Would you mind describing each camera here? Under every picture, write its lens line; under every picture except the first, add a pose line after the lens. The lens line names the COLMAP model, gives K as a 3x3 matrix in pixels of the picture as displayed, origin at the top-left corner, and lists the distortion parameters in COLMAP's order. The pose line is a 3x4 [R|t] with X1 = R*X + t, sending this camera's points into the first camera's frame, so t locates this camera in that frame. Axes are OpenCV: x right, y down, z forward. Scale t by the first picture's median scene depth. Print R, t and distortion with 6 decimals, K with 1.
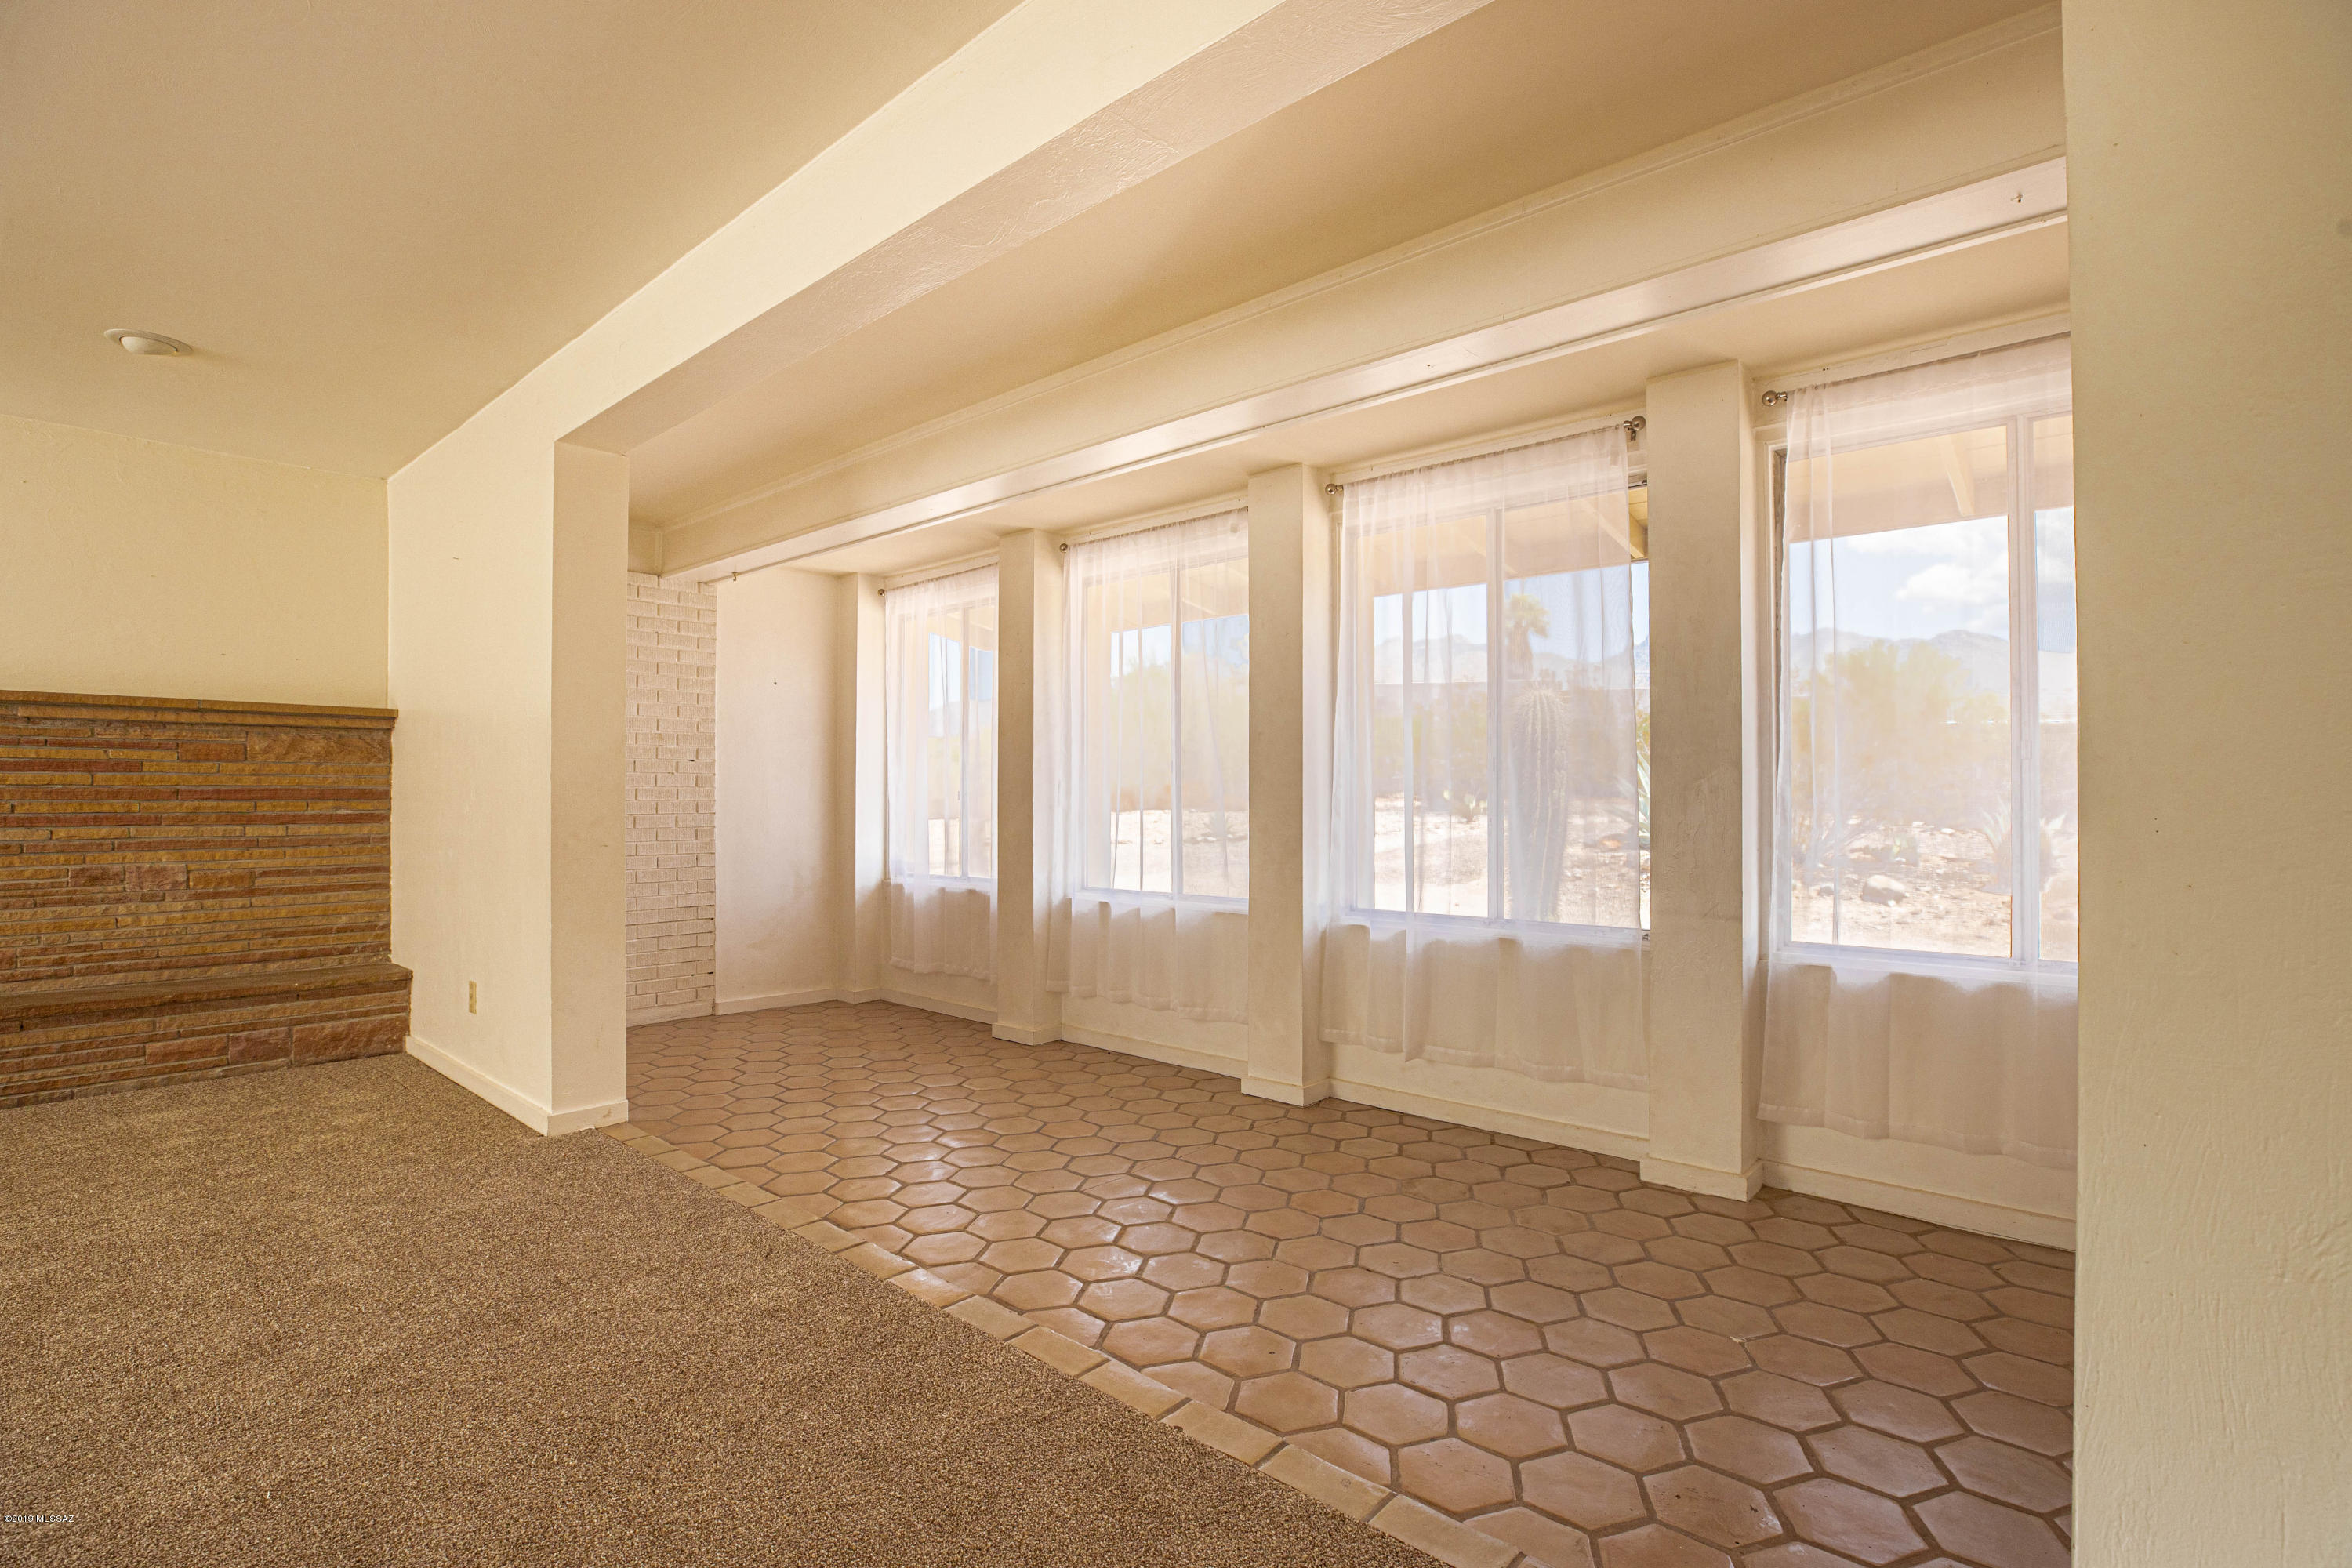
lens RADIAL K [[1077.2, 0, 1174.5], [0, 1077.2, 784.0], [0, 0, 1]] dist [-0.001914, 0.001584]
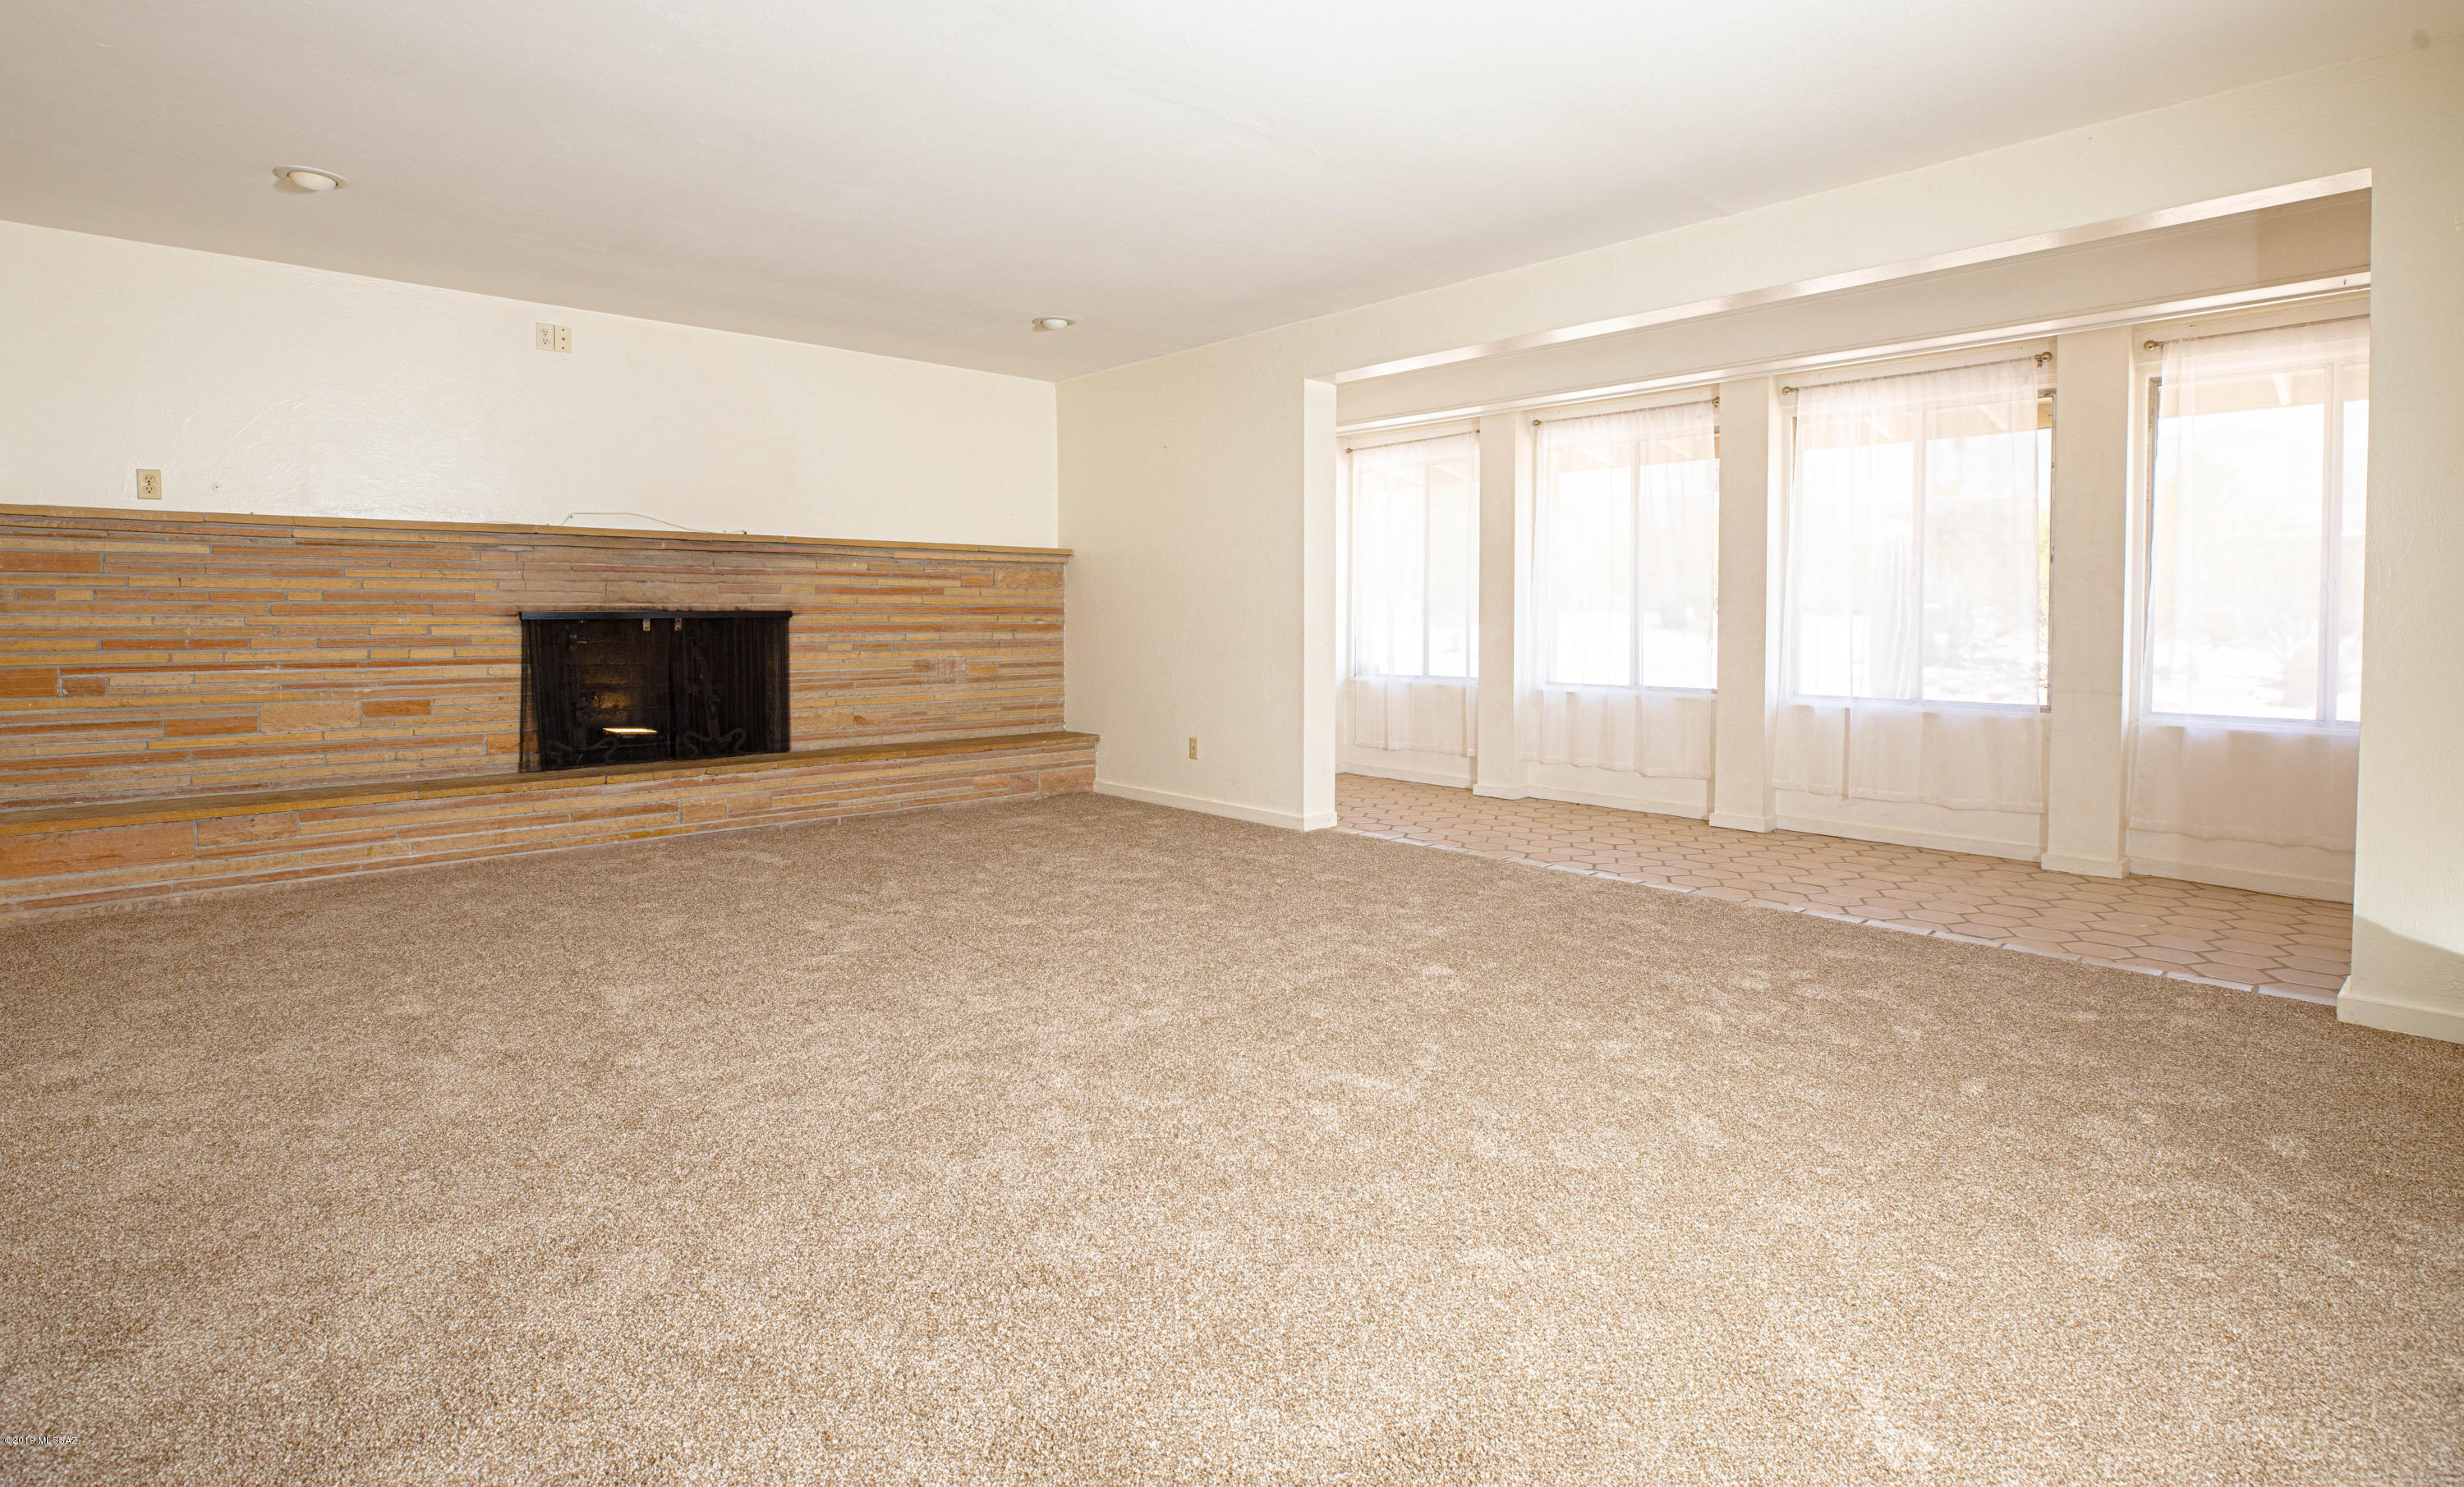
lens RADIAL K [[1171.5, 0, 1200.7], [0, 1171.5, 642.2], [0, 0, 1]] dist [0.002583, -0.002200]
pose [[0.996409, 0.004094, -0.084575, -0.468567], [-0.001069, 0.999359, 0.035792, -0.004459], [0.084667, -0.035573, 0.995774, -0.559040]]
